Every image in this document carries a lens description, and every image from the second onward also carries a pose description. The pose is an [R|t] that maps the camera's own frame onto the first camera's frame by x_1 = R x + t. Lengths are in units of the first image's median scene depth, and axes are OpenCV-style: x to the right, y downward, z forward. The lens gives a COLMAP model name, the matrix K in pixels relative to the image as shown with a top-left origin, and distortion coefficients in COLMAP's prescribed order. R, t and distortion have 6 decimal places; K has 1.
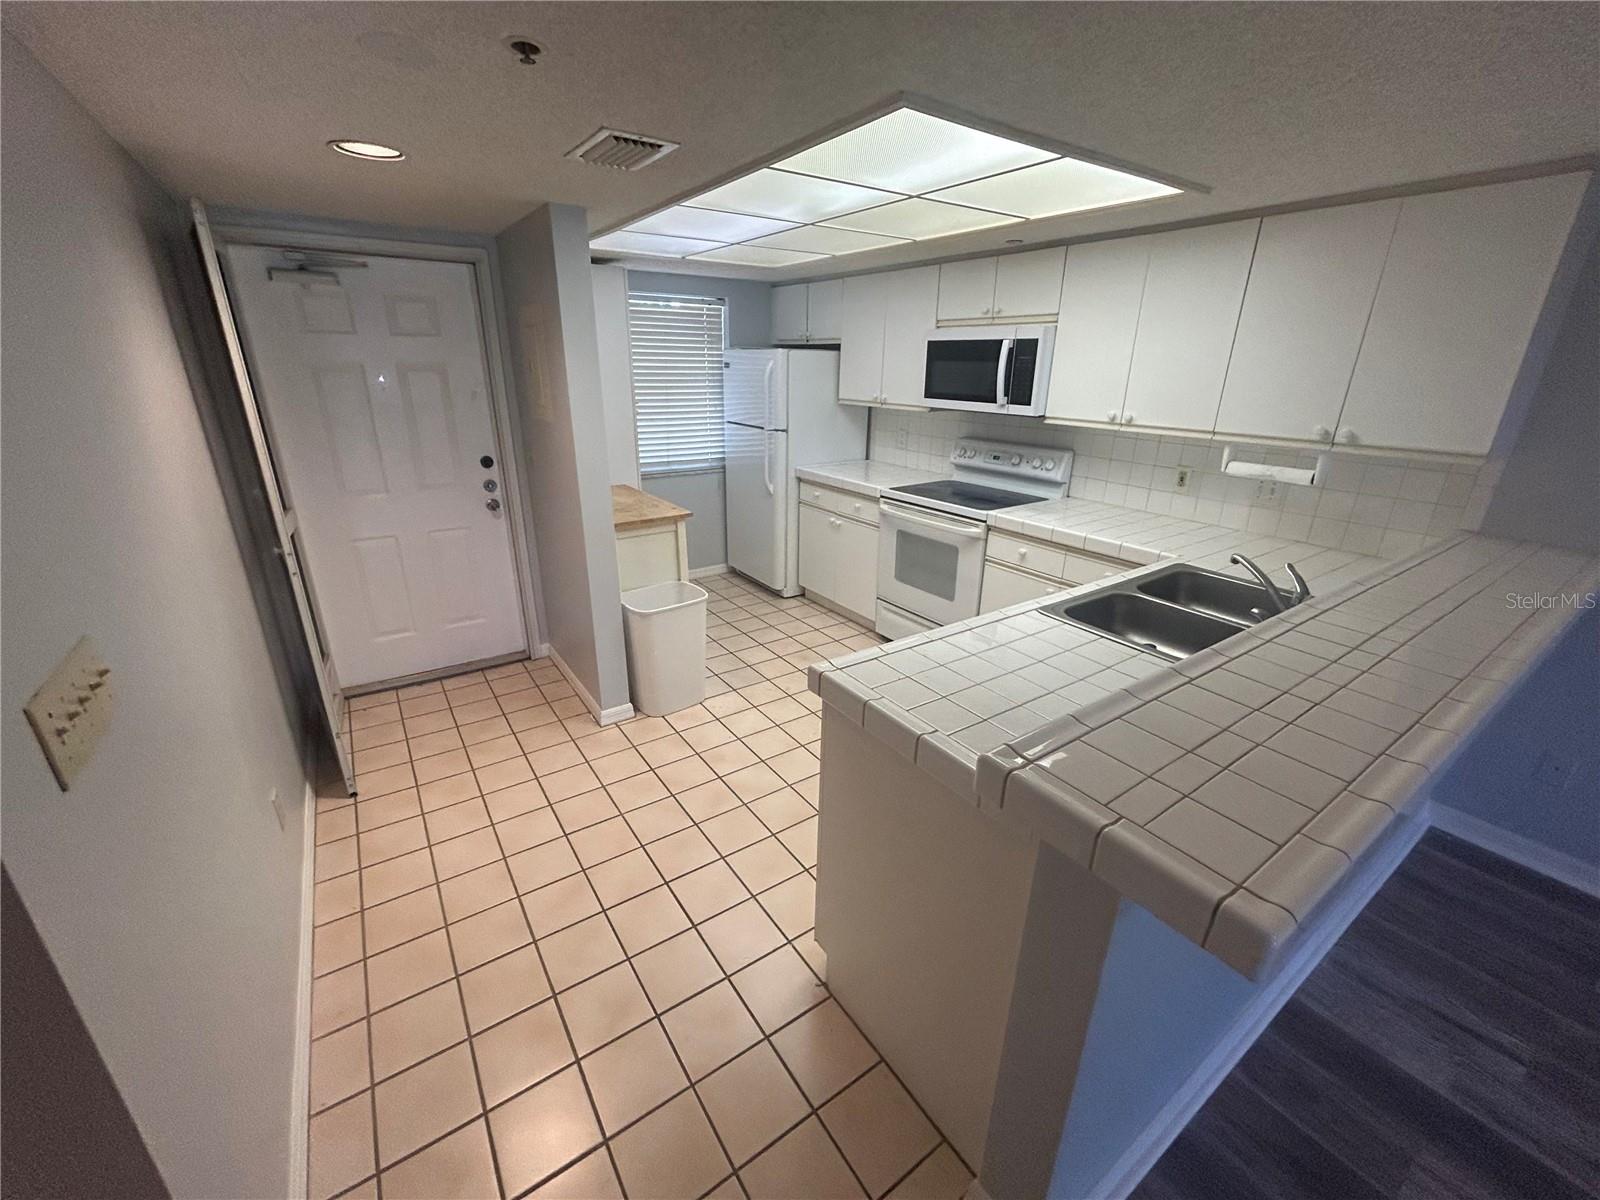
lens RADIAL K [[648.2, 0, 796.8], [0, 648.2, 599.5], [0, 0, 1]] dist [0.000175, -0.000327]
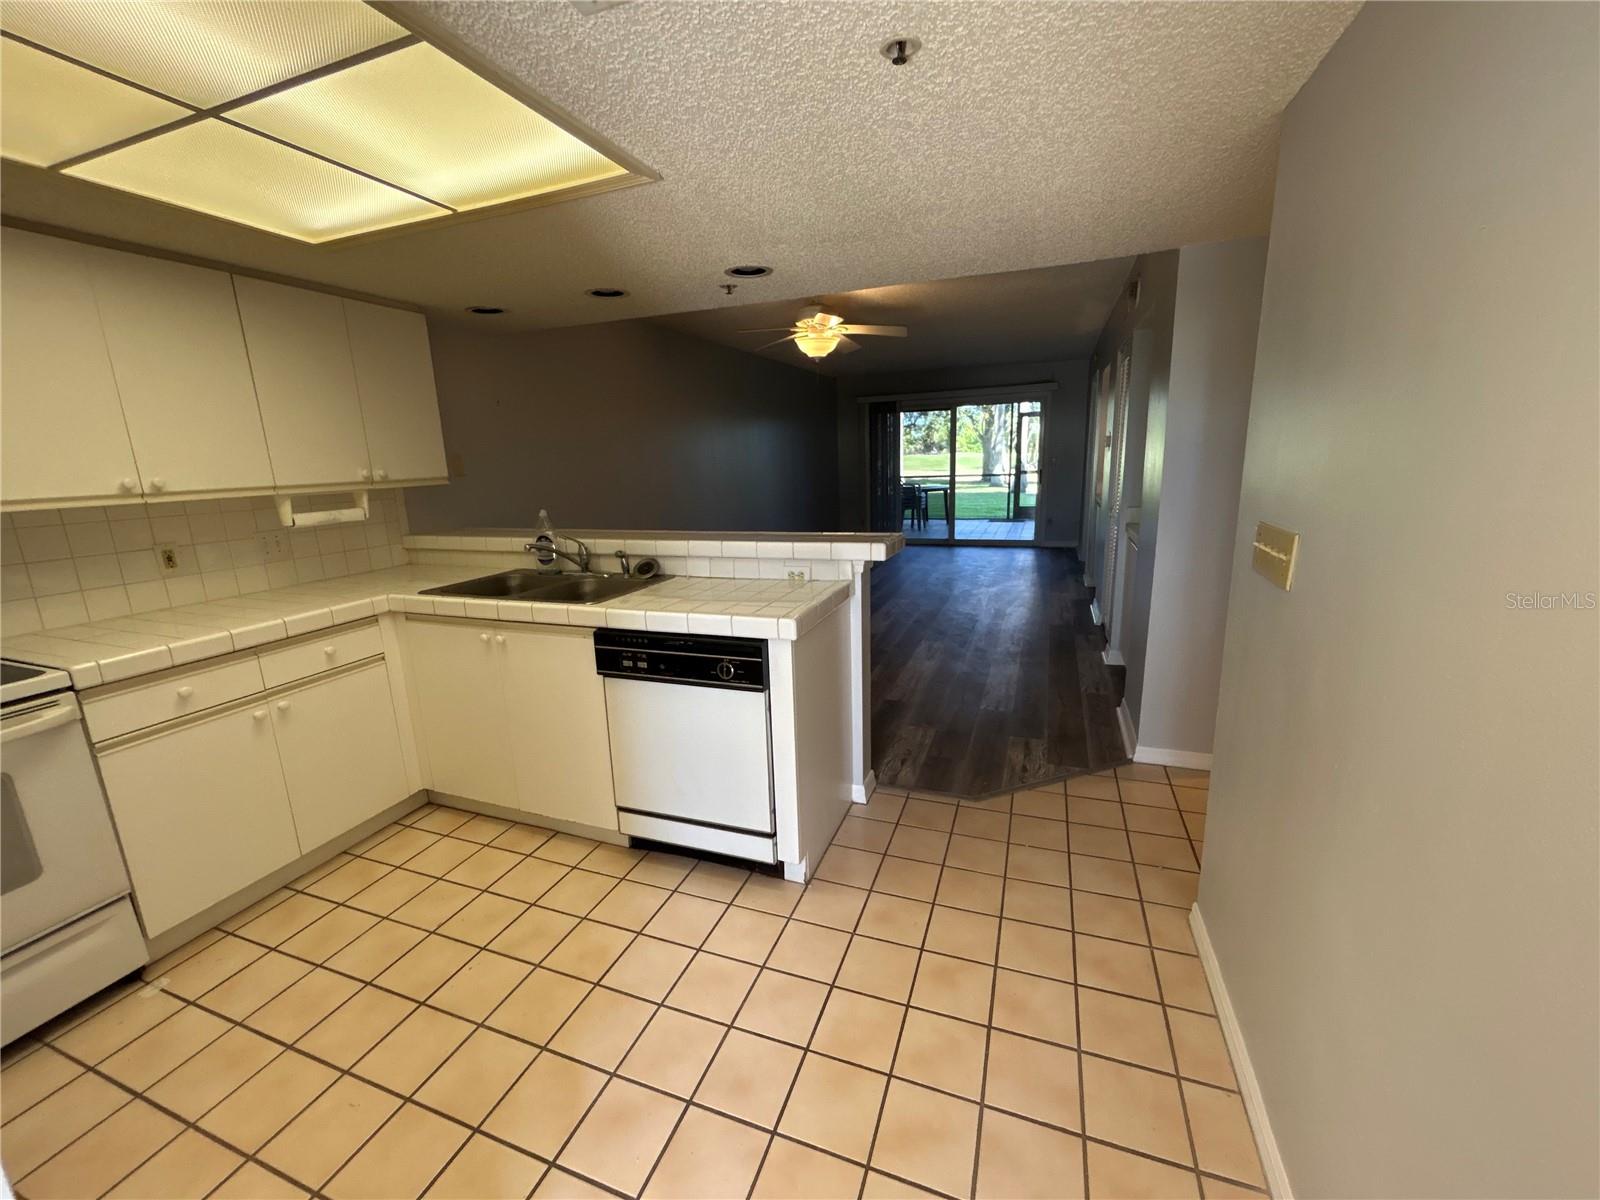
lens RADIAL K [[648.2, 0, 793.1], [0, 648.2, 603.3], [0, 0, 1]] dist [0.000175, -0.000327]
pose [[-0.565025, -0.179209, 0.805376, -0.524488], [0.312068, 0.857193, 0.409675, -0.235539], [-0.763780, 0.482809, -0.428410, 0.808805]]
